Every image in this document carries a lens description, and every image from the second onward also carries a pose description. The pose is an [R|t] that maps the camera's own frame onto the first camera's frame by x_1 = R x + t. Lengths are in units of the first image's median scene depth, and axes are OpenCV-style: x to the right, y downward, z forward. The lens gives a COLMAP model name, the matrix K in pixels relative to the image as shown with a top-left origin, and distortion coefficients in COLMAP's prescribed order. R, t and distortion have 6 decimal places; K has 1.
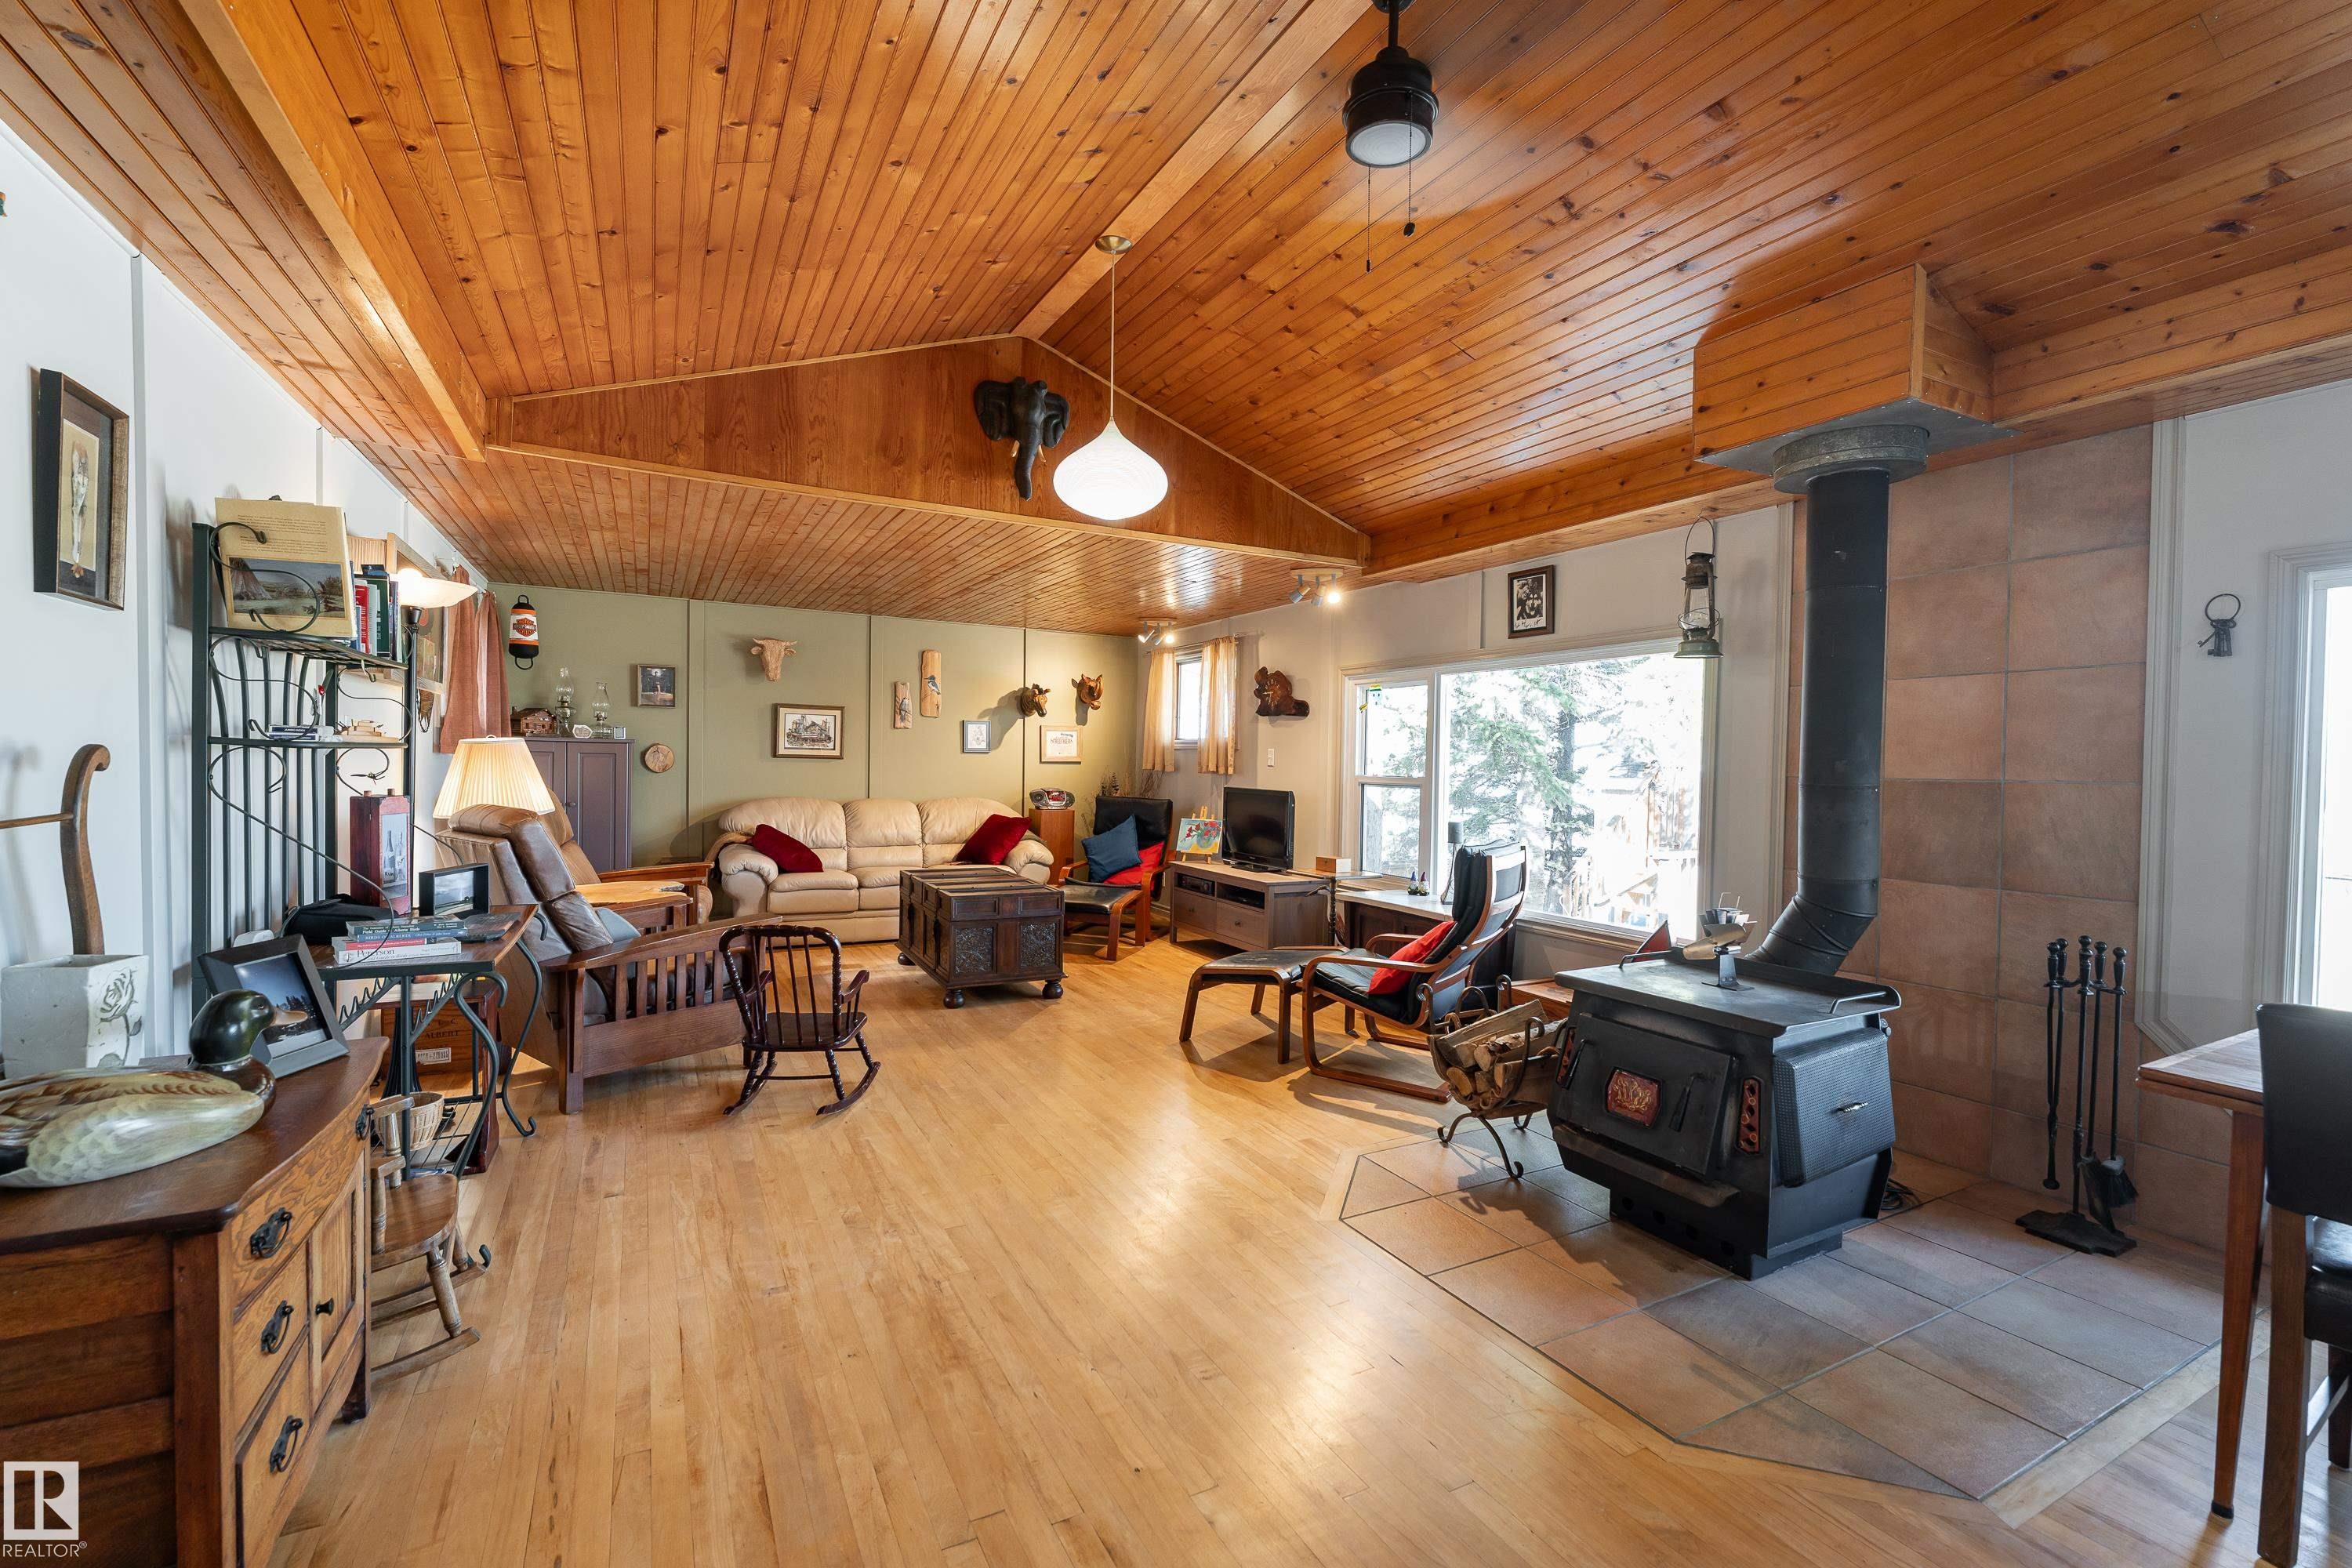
lens RADIAL K [[1005.2, 0, 1191.1], [0, 1005.2, 779.7], [0, 0, 1]] dist [-0.002930, 0.000293]
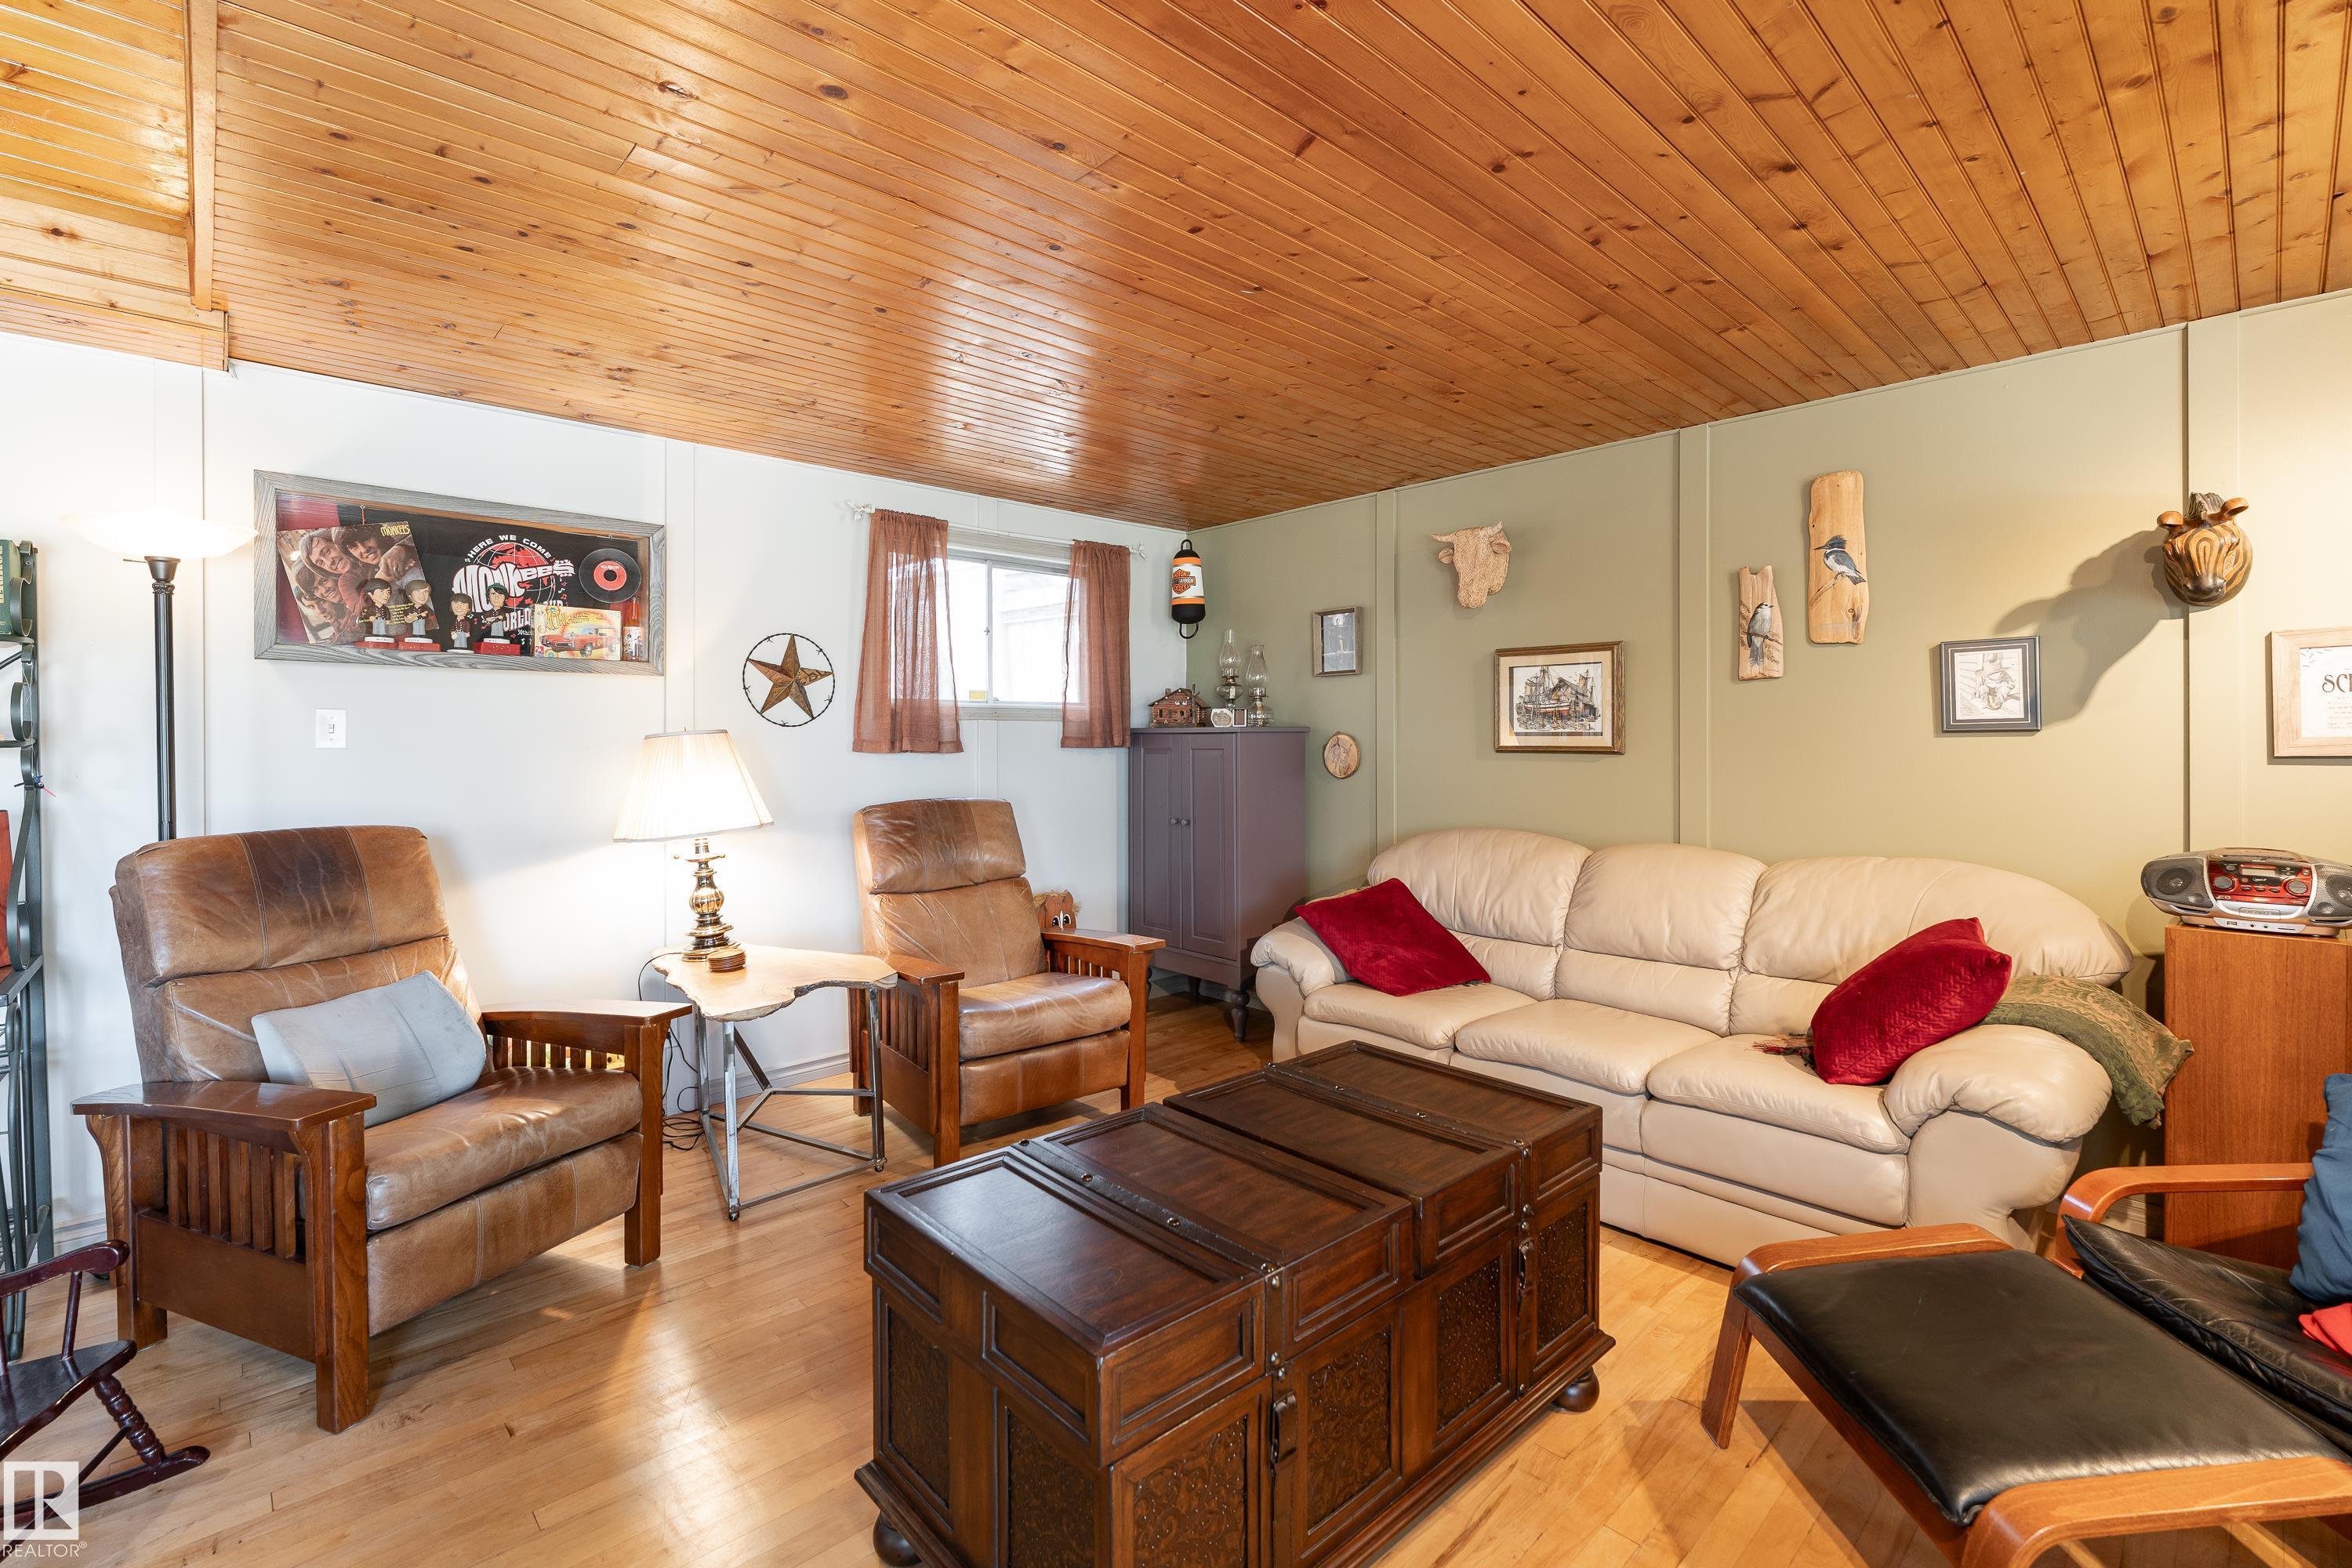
lens RADIAL K [[1005.2, 0, 1188.1], [0, 1005.2, 768.8], [0, 0, 1]] dist [-0.002930, 0.000293]
pose [[0.278972, 0.003825, -0.960292, 0.050475], [-0.015203, 0.999884, -0.000433, -0.011067], [0.960179, 0.014720, 0.278998, 0.717940]]
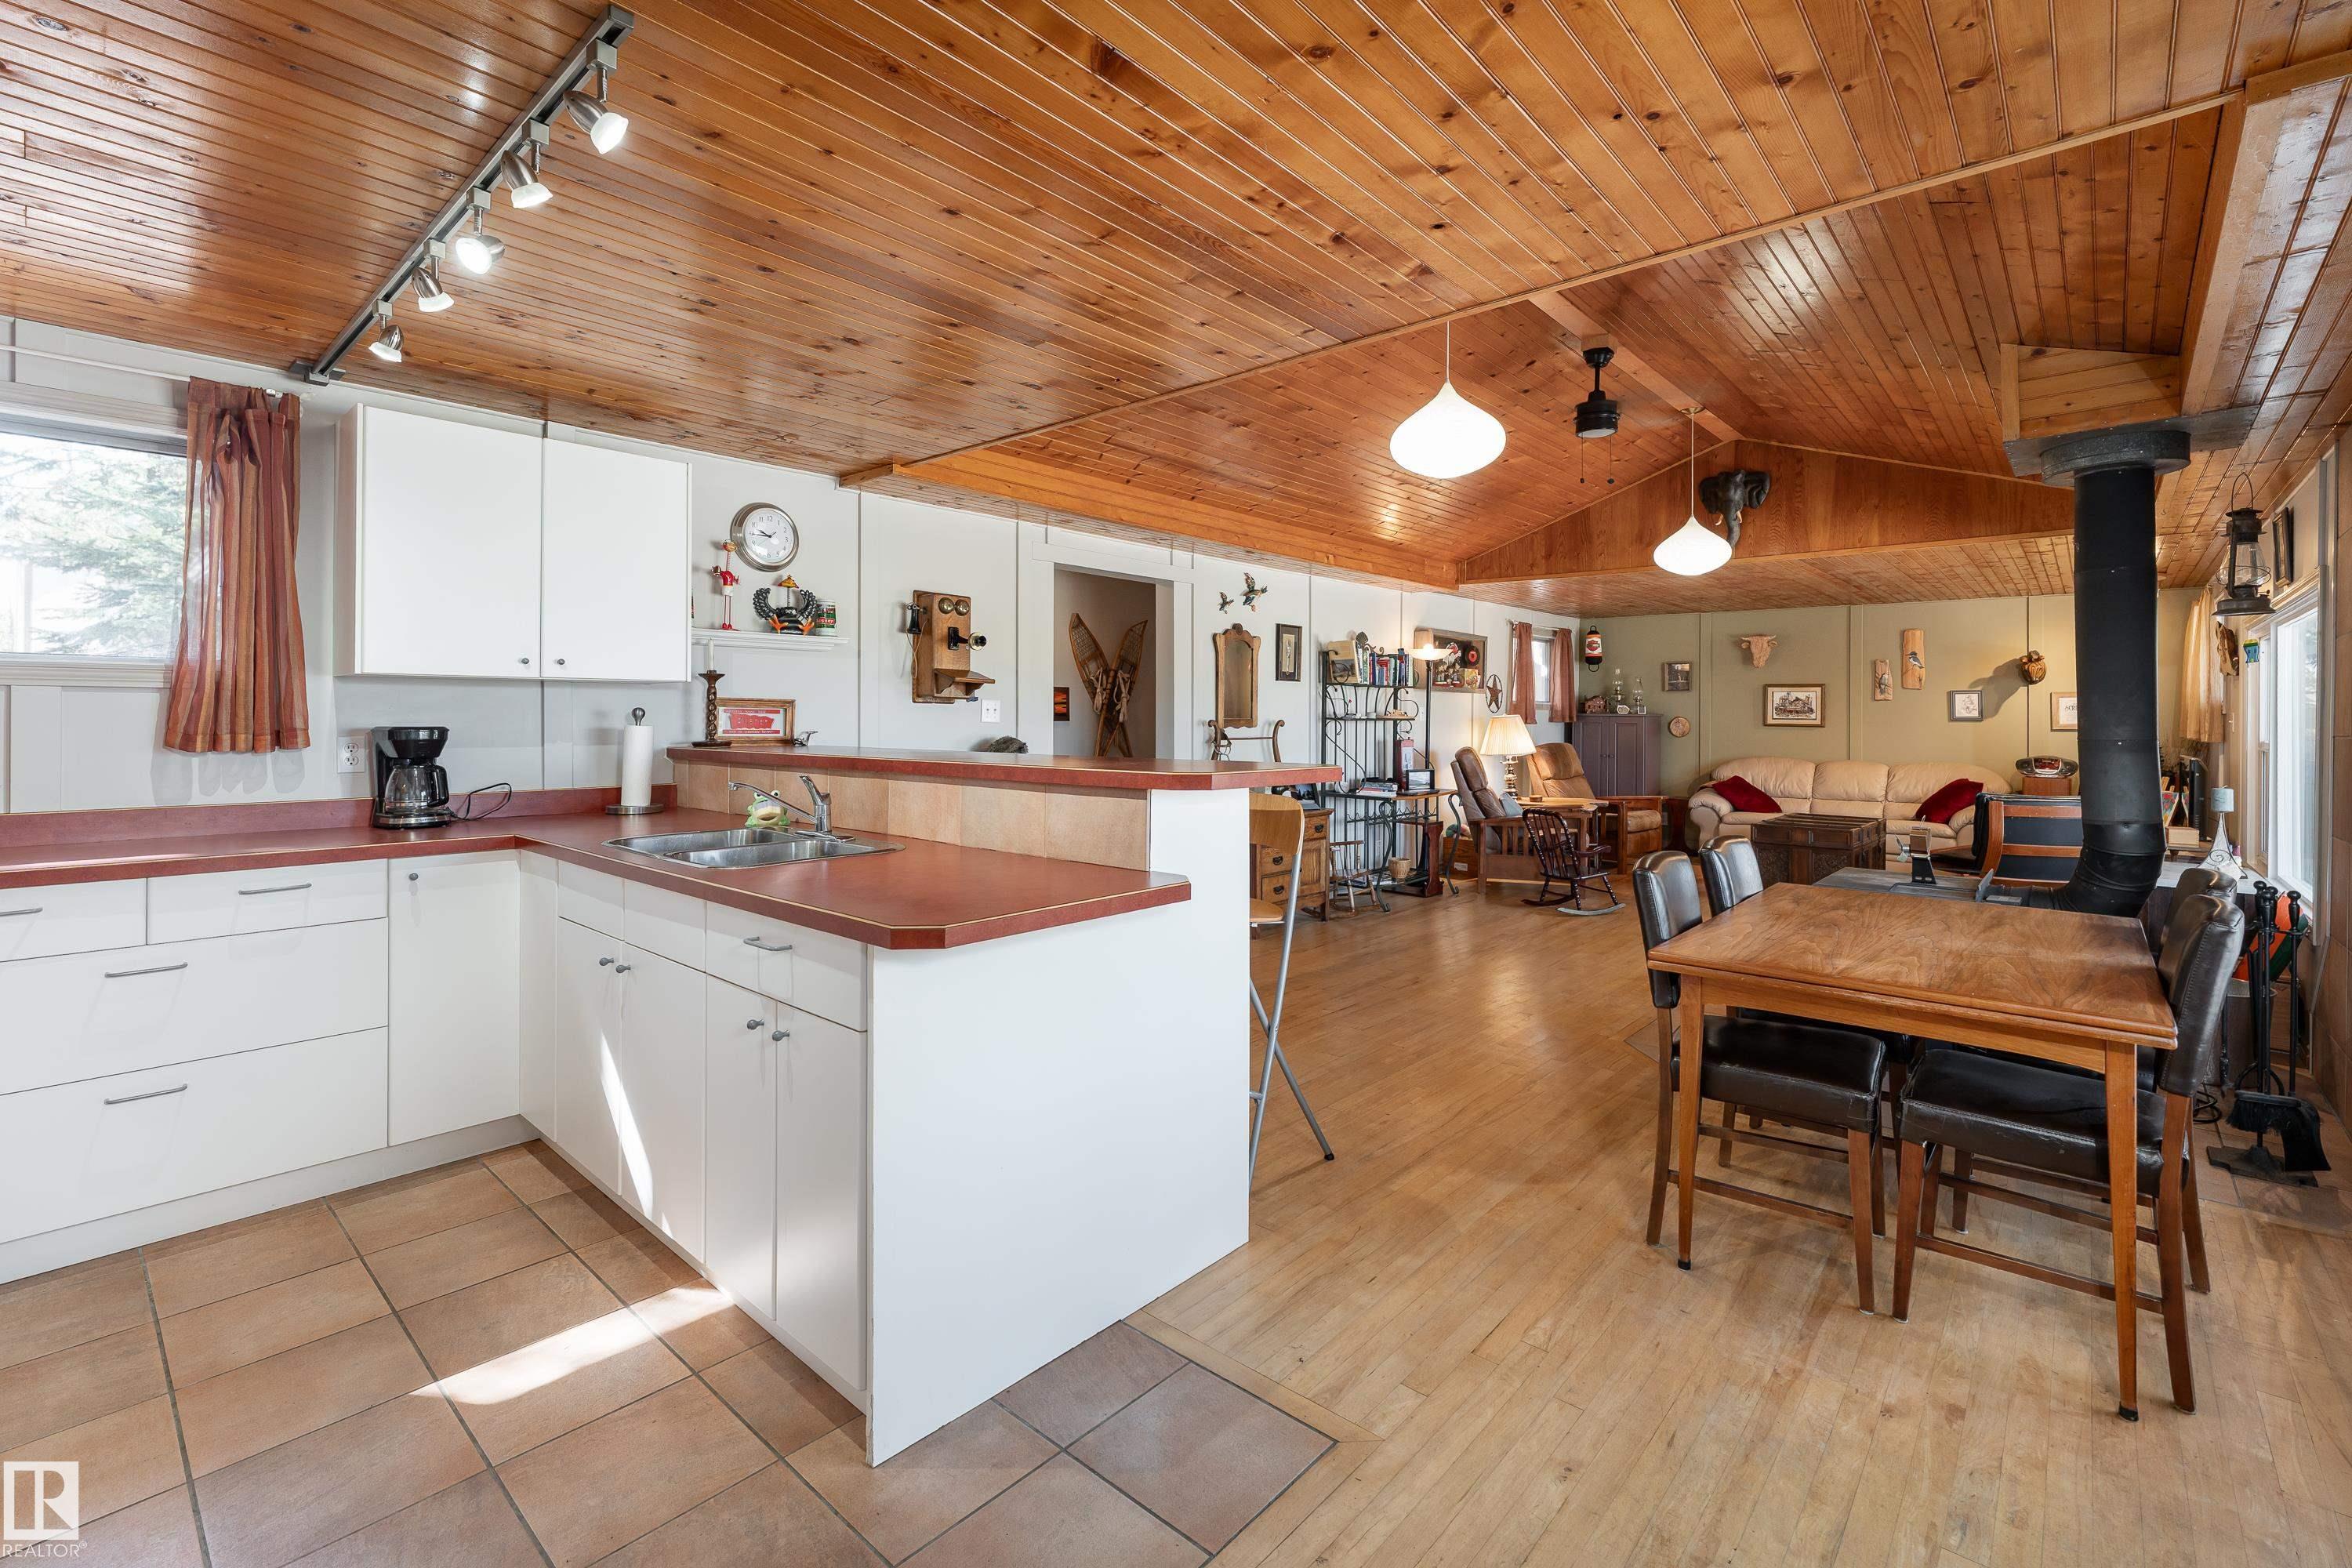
lens RADIAL K [[1005.2, 0, 1169.2], [0, 1005.2, 727.5], [0, 0, 1]] dist [-0.002930, 0.000293]
pose [[0.346807, -0.003642, -0.937930, 0.548377], [-0.021302, 0.999704, -0.011758, 0.011623], [0.937695, 0.024058, 0.346626, -0.170897]]
